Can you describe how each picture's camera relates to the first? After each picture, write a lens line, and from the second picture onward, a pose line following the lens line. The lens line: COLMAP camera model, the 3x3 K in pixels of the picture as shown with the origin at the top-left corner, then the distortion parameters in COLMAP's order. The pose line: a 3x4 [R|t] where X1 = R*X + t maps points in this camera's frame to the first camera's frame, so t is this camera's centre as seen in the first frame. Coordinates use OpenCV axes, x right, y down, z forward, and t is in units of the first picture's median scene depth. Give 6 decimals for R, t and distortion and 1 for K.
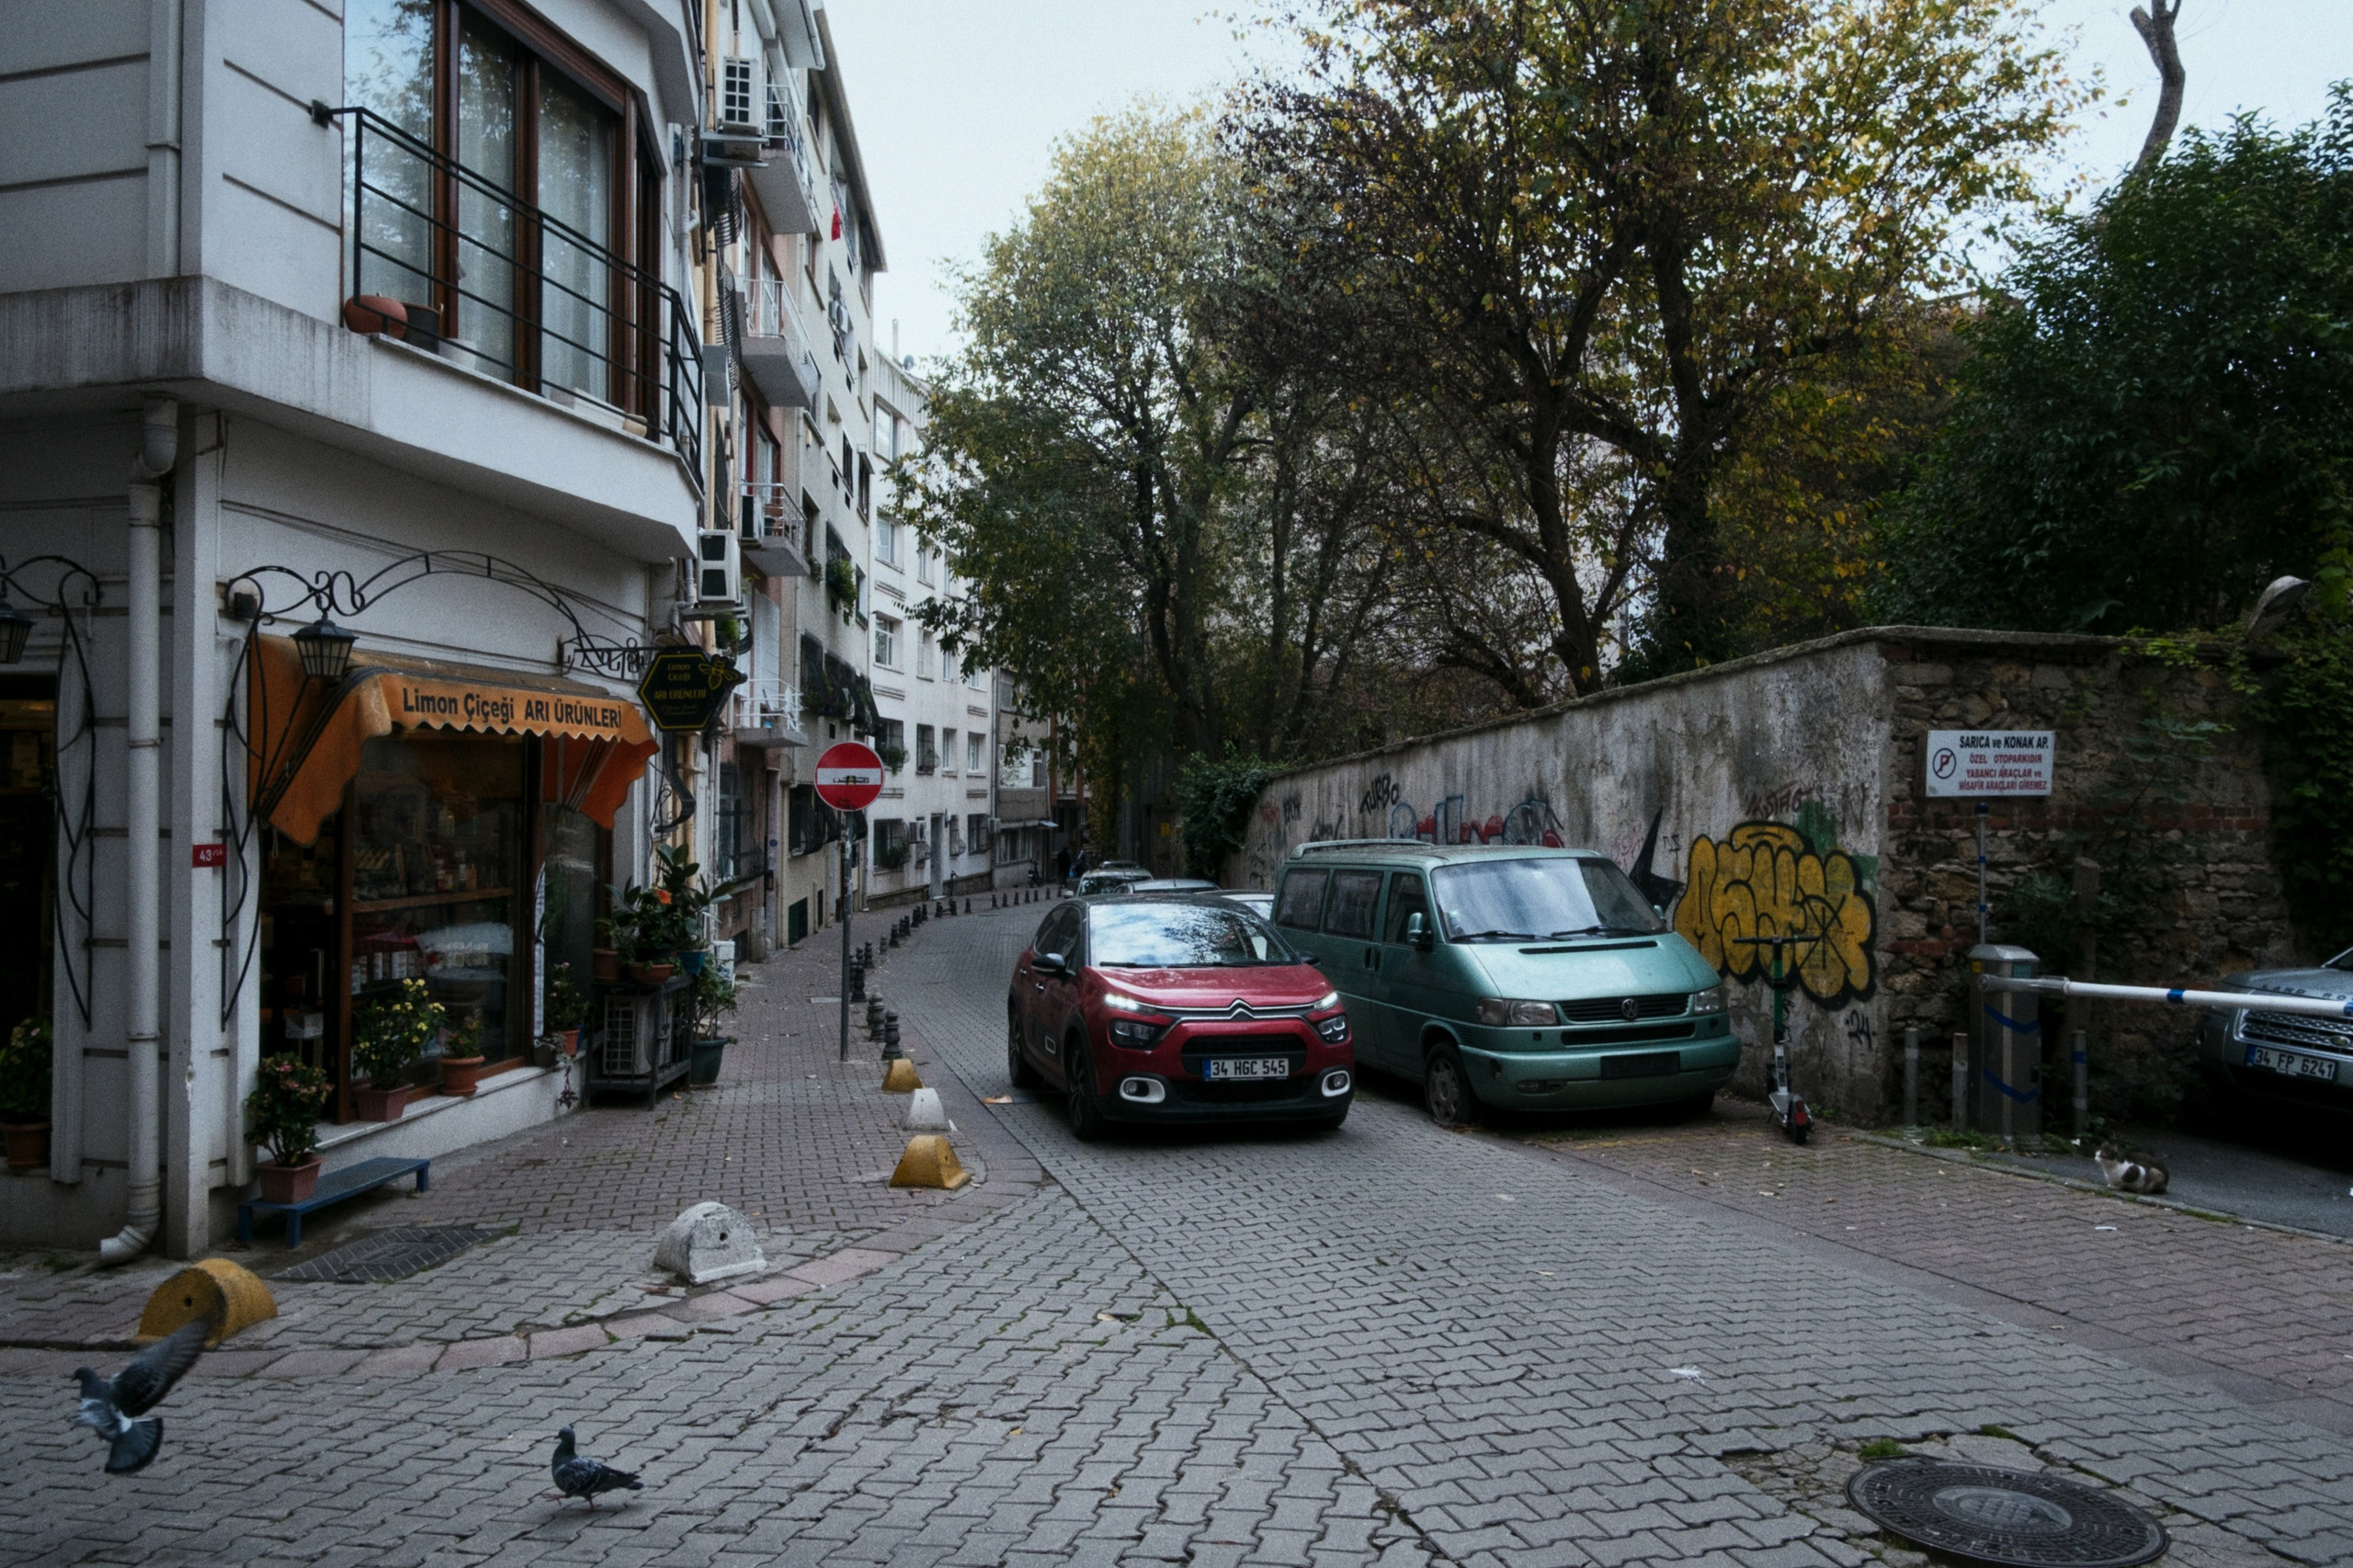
lens RADIAL K [[1626.7, 0, 1169.2], [0, 1626.7, 797.2], [0, 0, 1]] dist [0.026131, -0.030405]
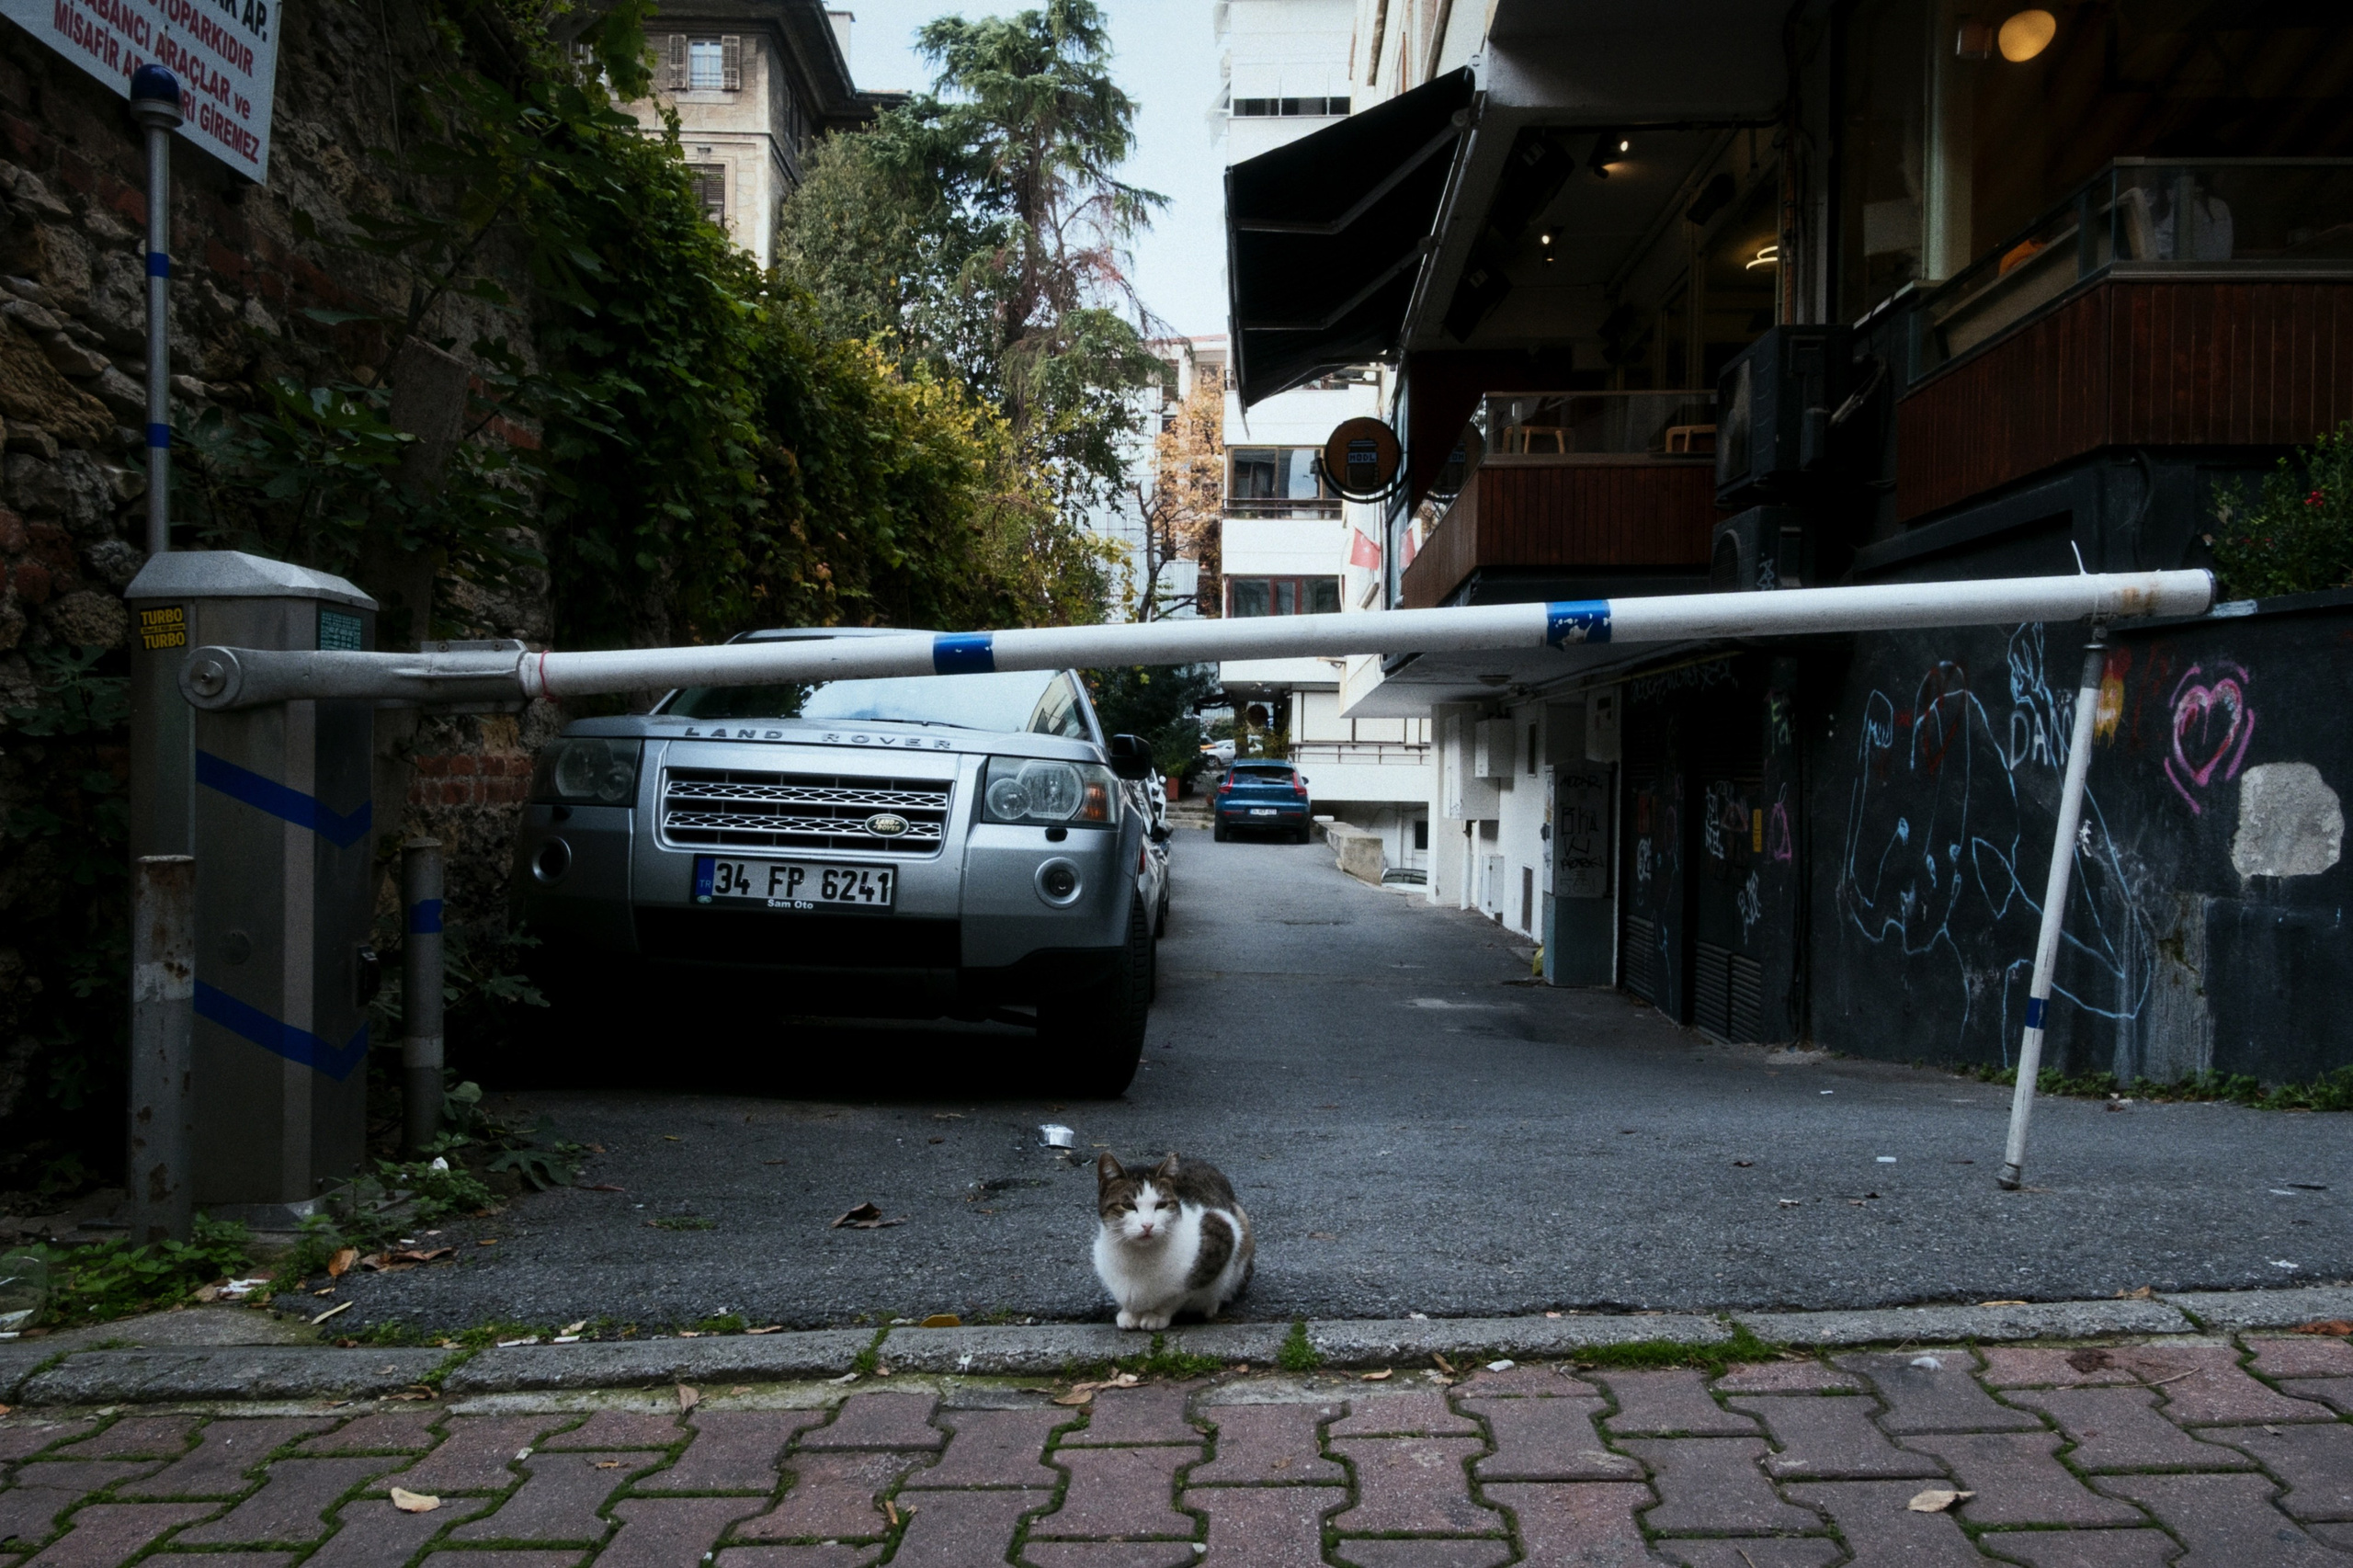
lens RADIAL K [[1626.7, 0, 1169.2], [0, 1626.7, 797.2], [0, 0, 1]] dist [0.026131, -0.030405]
pose [[0.292343, -0.018229, 0.956140, 0.275165], [-0.014444, 0.999620, 0.023474, 0.123289], [-0.956204, -0.020673, 0.291969, 0.750872]]
